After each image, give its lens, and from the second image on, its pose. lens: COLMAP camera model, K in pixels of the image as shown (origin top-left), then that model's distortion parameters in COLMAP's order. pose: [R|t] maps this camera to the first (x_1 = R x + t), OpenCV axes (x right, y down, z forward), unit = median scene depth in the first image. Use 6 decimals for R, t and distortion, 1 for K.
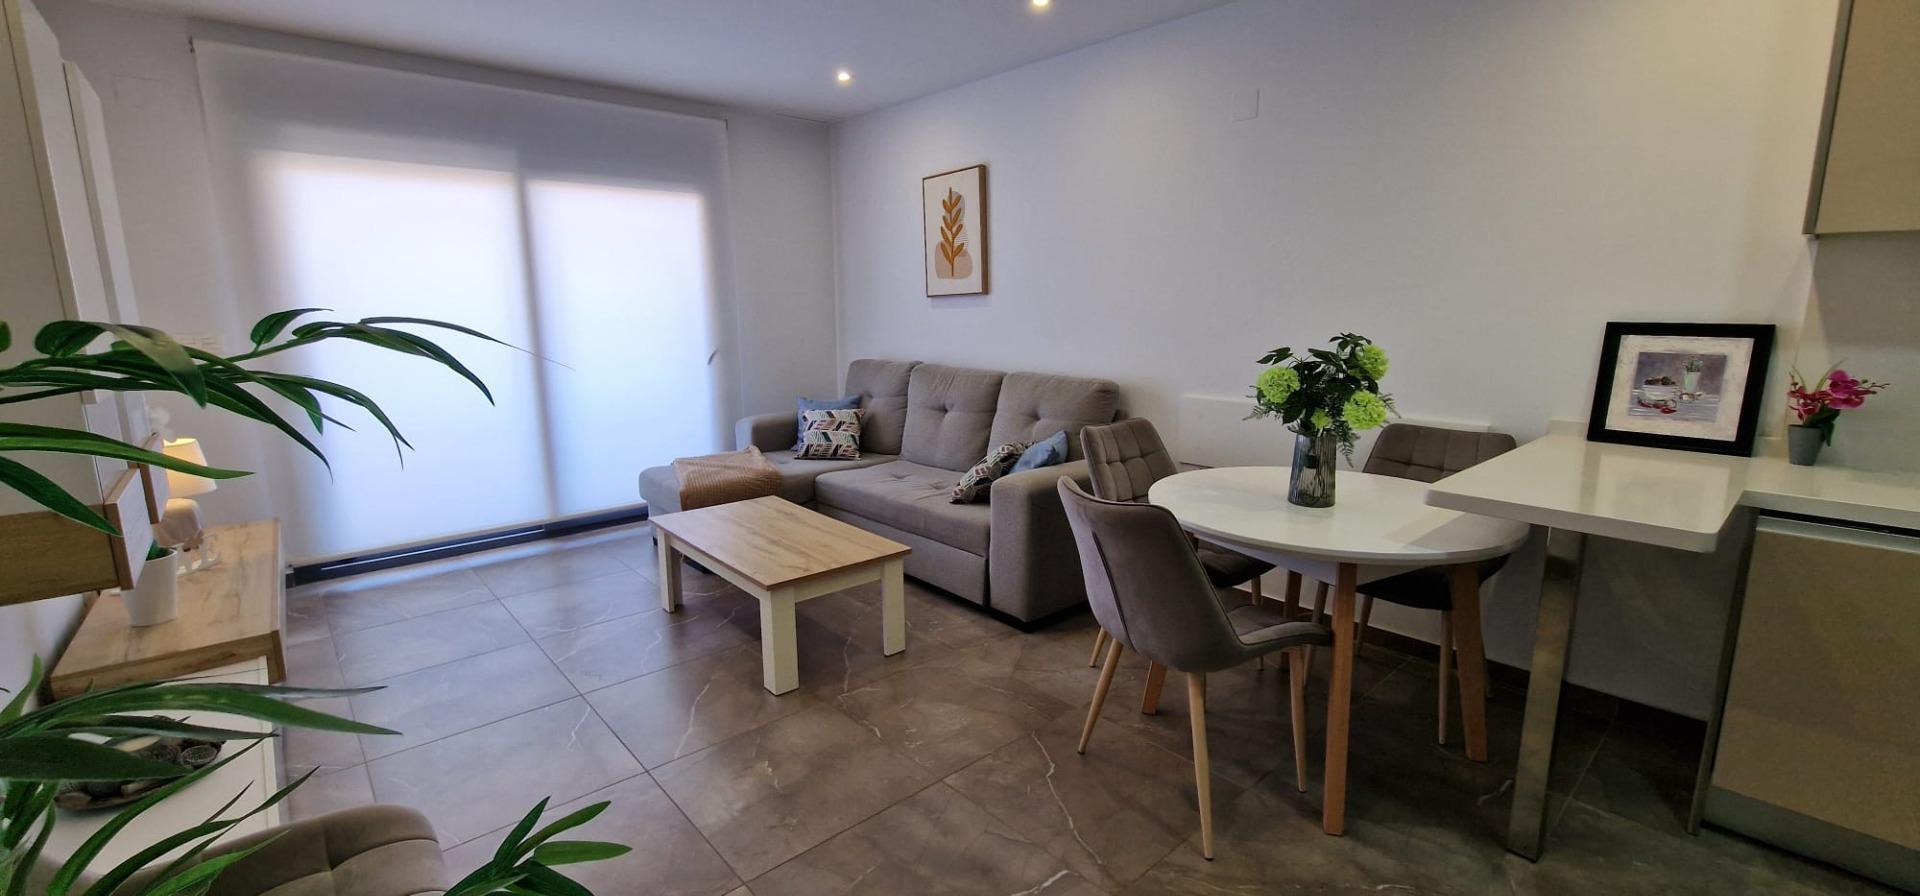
lens RADIAL K [[796.0, 0, 960.0], [0, 796.0, 448.0], [0, 0, 1]] dist [-0.000218, -0.000013]
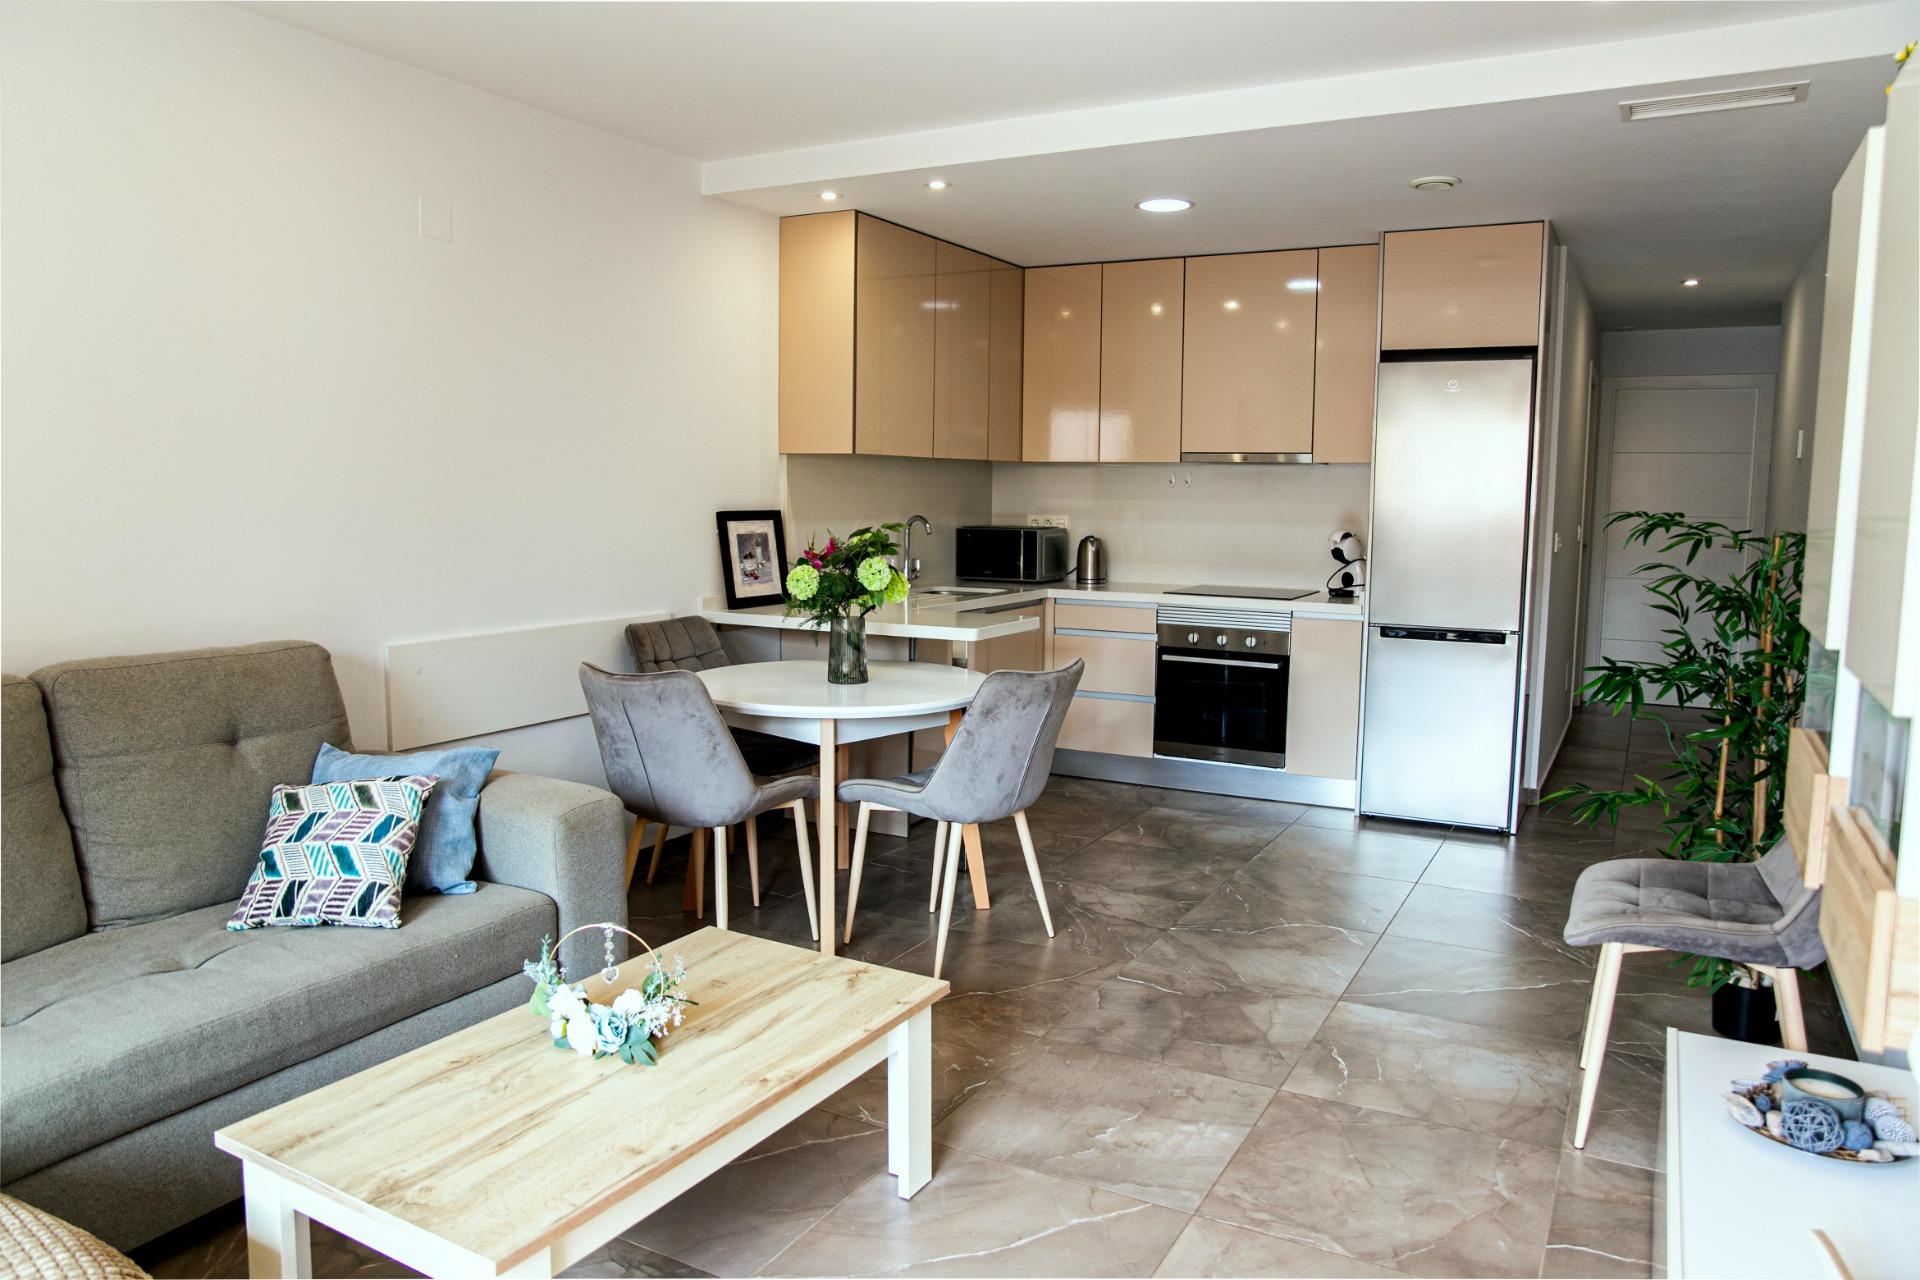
lens RADIAL K [[1312.4, 0, 960.0], [0, 1312.4, 640.0], [0, 0, 1]] dist [-0.104946, 0.082783]
pose [[-0.330386, -0.109562, 0.937465, -1.225357], [0.167255, 0.970725, 0.172394, -0.258289], [-0.928908, 0.213752, -0.302389, 1.347936]]
